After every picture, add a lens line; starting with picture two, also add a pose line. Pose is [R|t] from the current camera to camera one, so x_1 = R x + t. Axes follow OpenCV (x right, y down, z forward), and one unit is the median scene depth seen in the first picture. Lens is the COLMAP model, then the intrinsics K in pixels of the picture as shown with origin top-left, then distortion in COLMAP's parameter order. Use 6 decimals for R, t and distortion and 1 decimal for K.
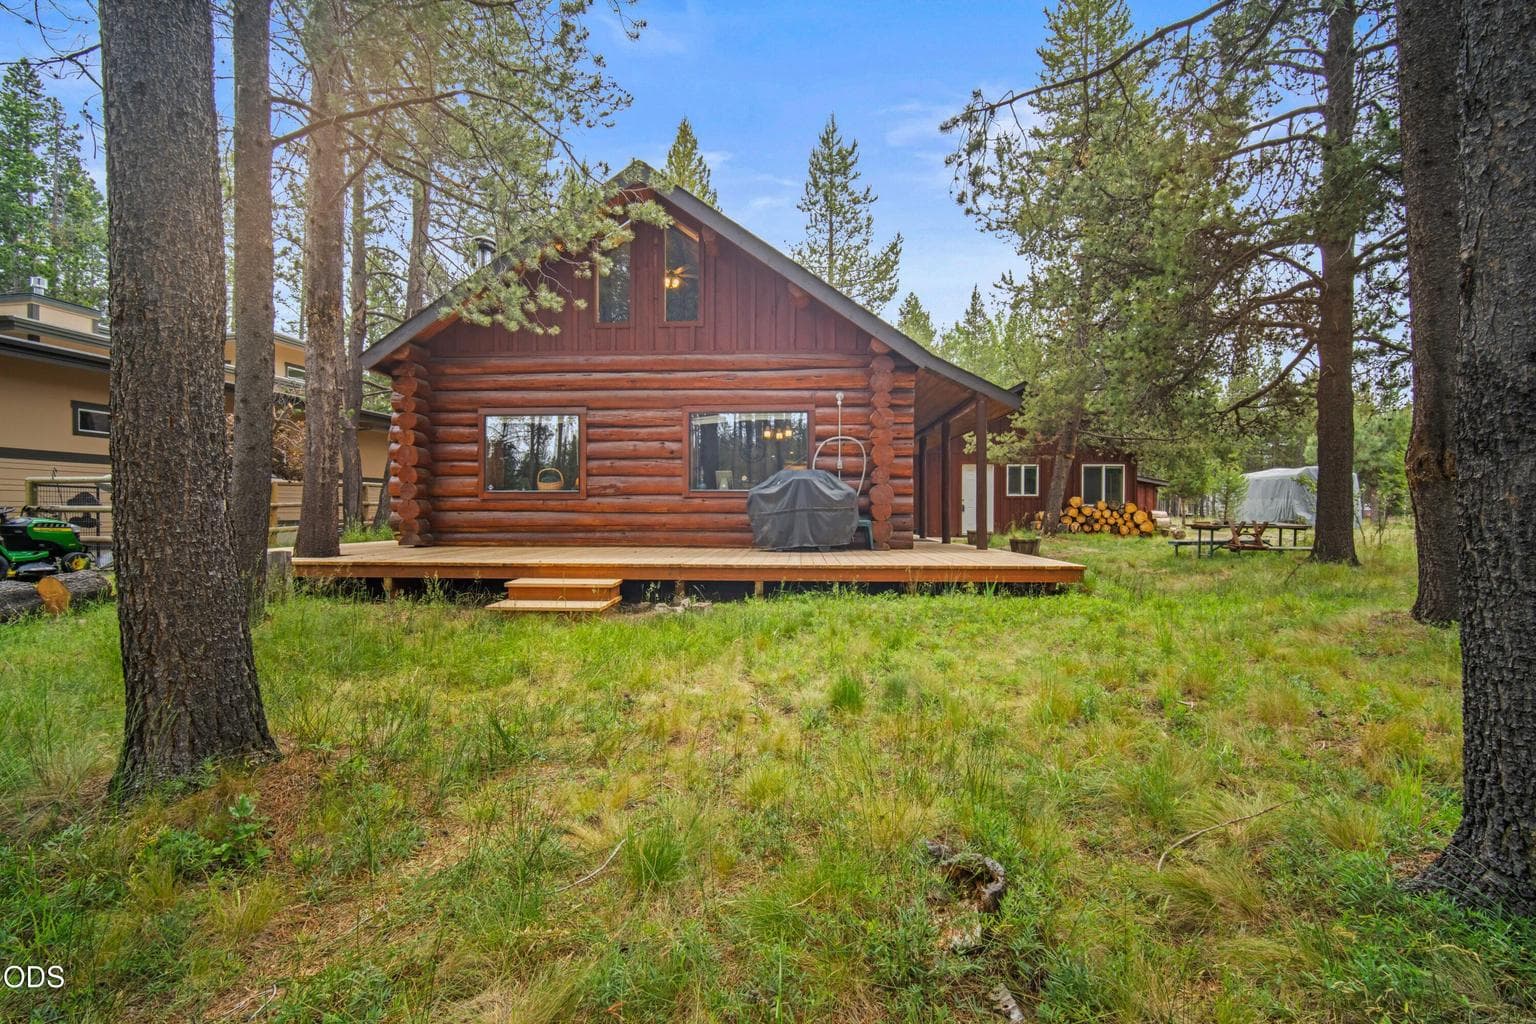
lens RADIAL K [[678.9, 0, 769.5], [0, 678.9, 513.6], [0, 0, 1]] dist [-0.002864, 0.000168]
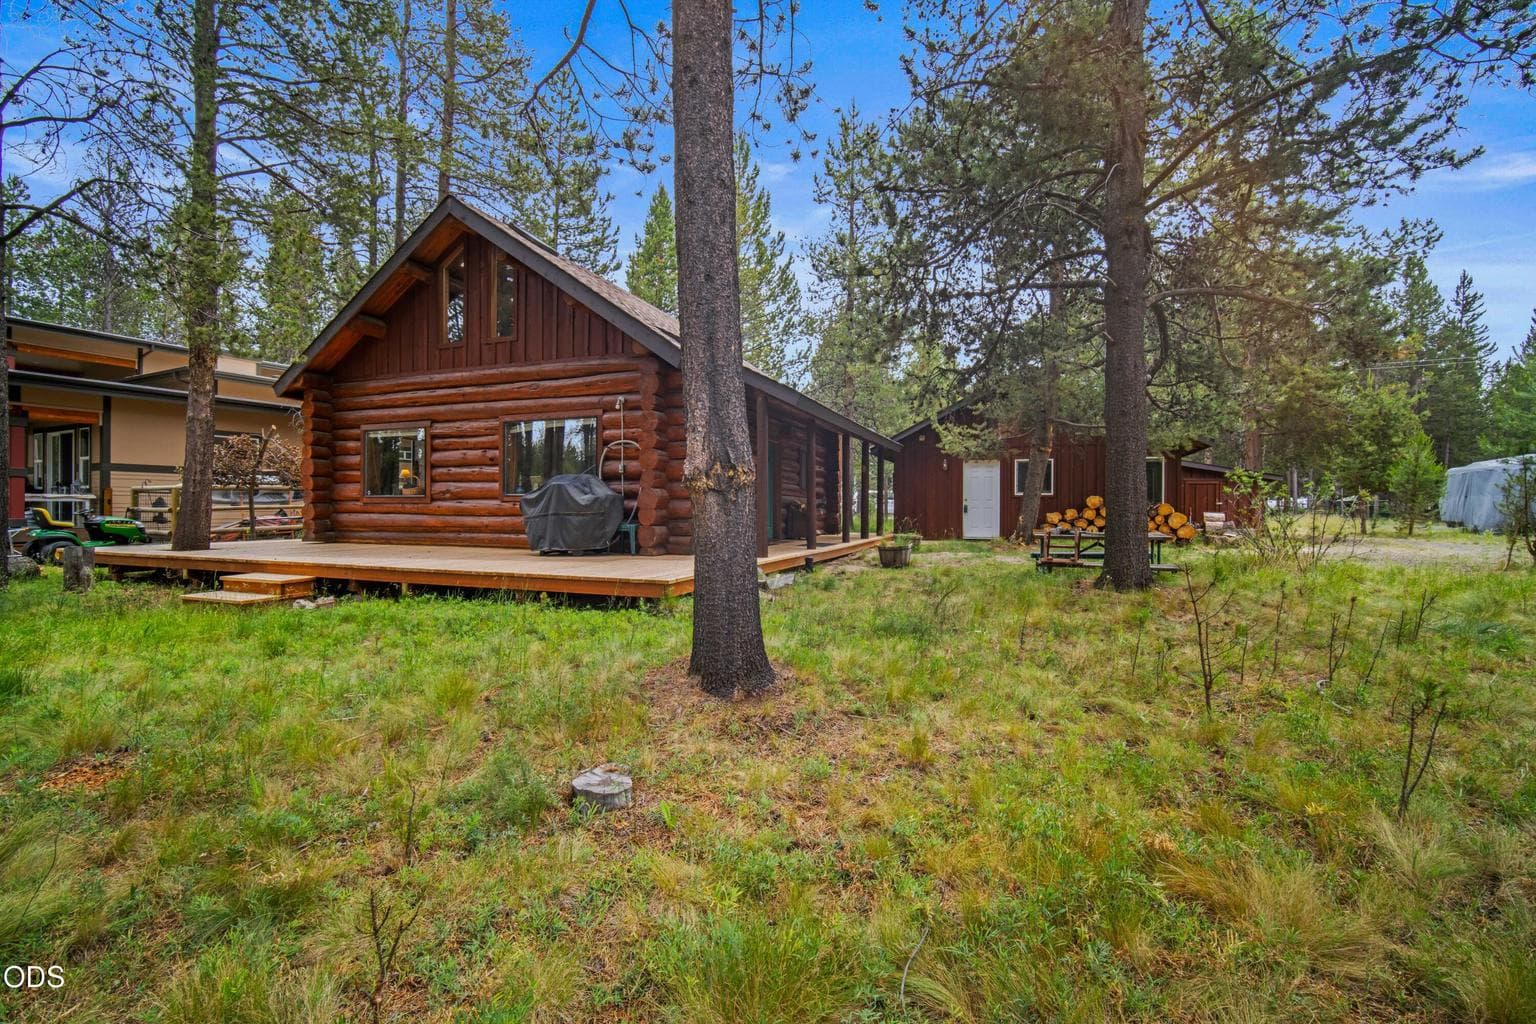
lens RADIAL K [[678.9, 0, 769.5], [0, 678.9, 513.6], [0, 0, 1]] dist [-0.002864, 0.000168]
pose [[0.947958, 0.004725, -0.318361, 0.614970], [-0.002775, 0.999975, 0.006580, -0.012699], [0.318384, -0.005354, 0.947947, 0.119528]]
